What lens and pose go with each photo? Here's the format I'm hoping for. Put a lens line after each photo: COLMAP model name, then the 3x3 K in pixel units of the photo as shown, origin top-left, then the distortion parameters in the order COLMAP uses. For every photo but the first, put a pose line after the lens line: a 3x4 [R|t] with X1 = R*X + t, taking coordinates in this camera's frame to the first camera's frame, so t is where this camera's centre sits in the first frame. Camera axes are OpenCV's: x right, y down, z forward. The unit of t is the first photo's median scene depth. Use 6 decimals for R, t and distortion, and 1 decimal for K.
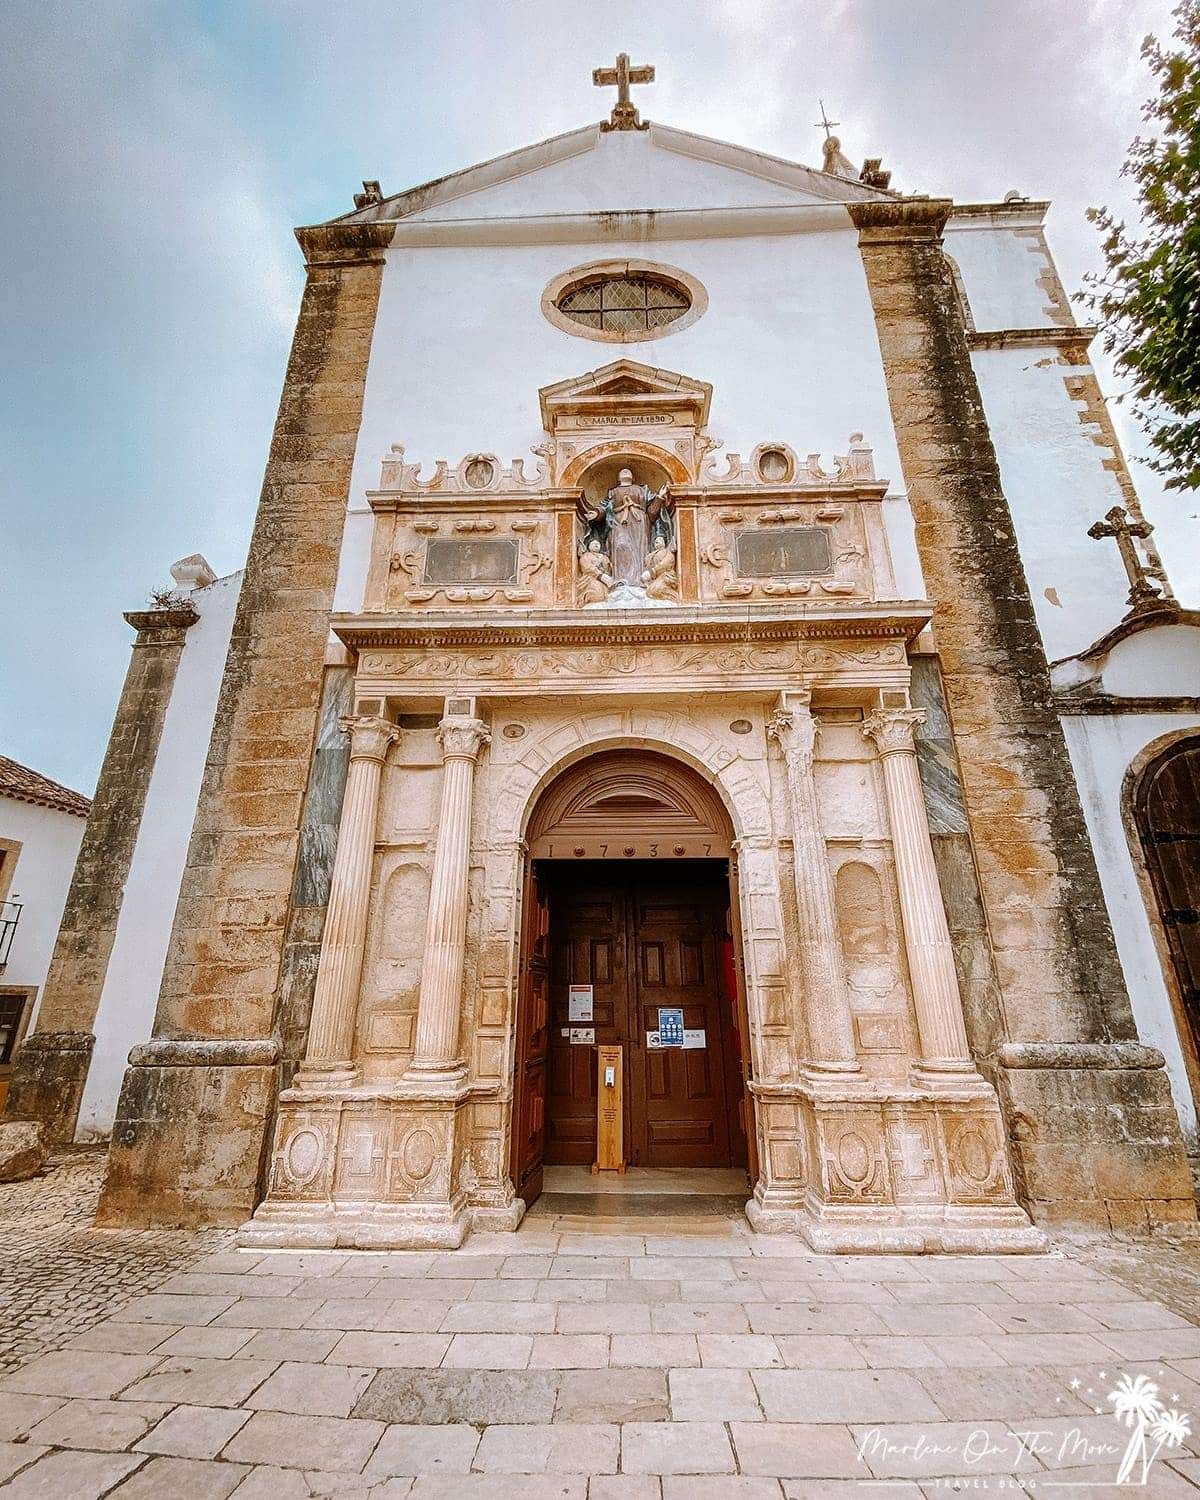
lens RADIAL K [[725.1, 0, 620.7], [0, 725.1, 754.0], [0, 0, 1]] dist [0.071619, -0.000234]
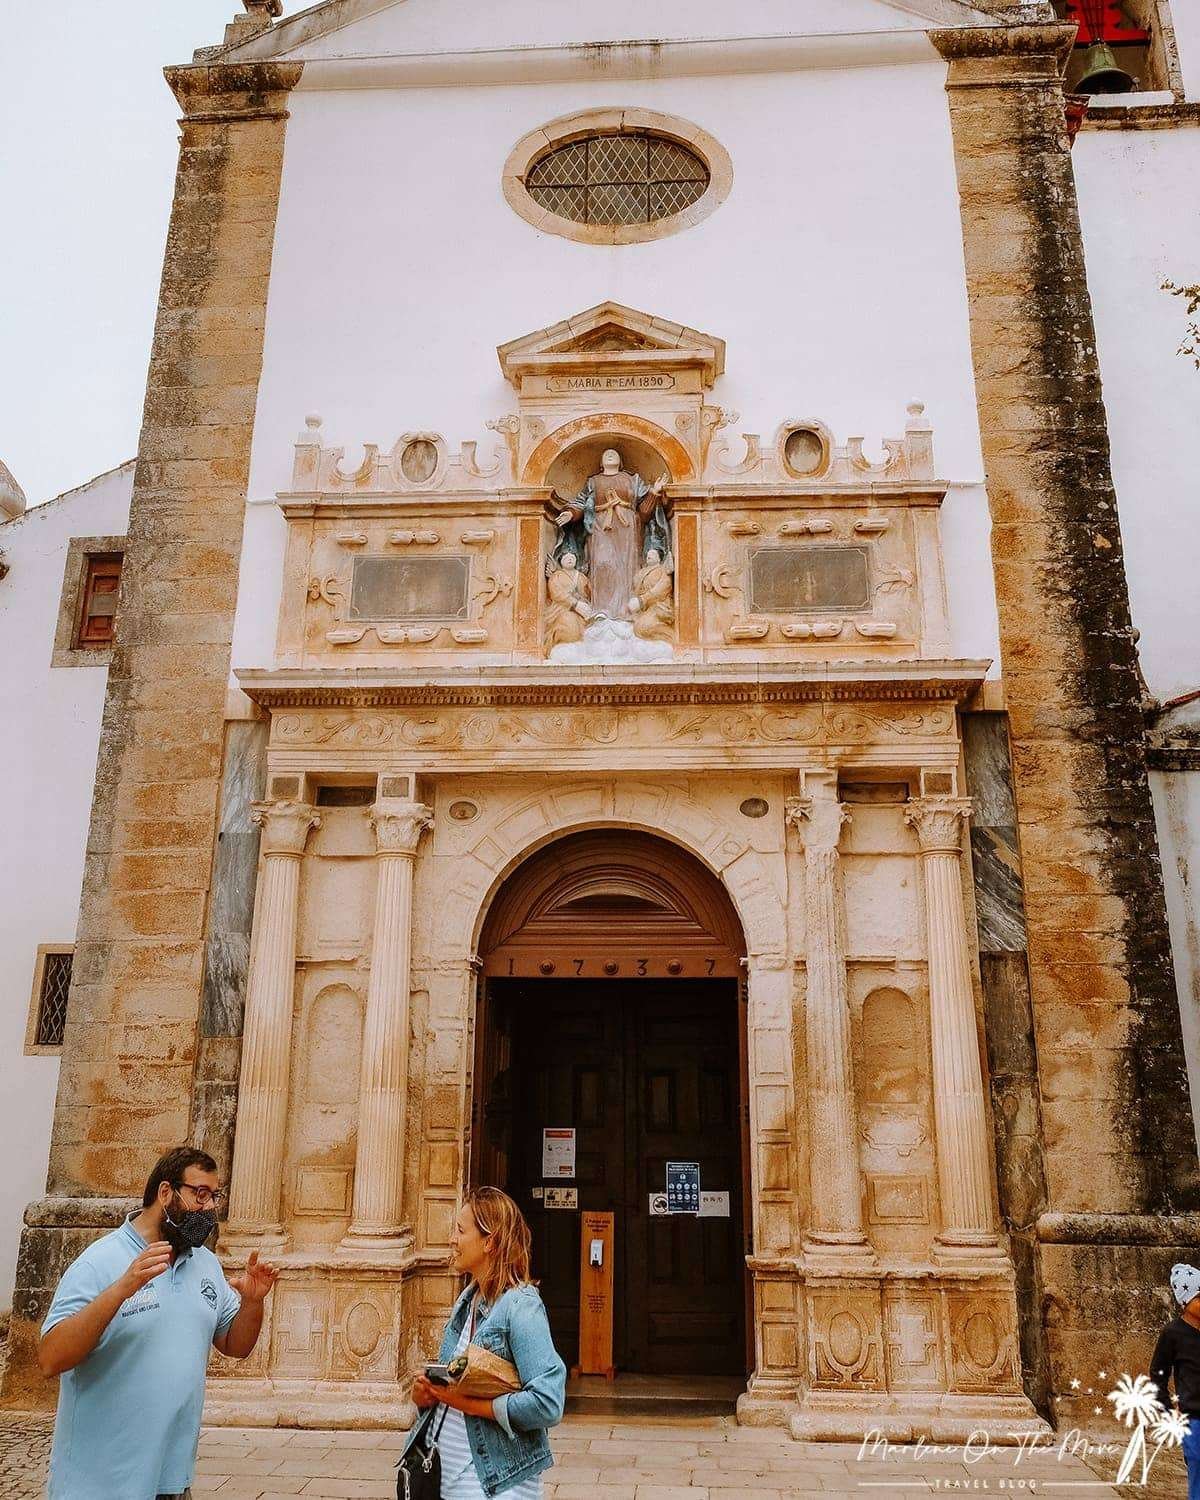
lens RADIAL K [[1265.7, 0, 595.0], [0, 1265.7, 706.6], [0, 0, 1]] dist [-0.040287, 0.242643]
pose [[0.999012, -0.004718, -0.044193, 0.056672], [0.004703, 0.999989, -0.000439, -0.148499], [0.044194, 0.000231, 0.999023, -0.368460]]
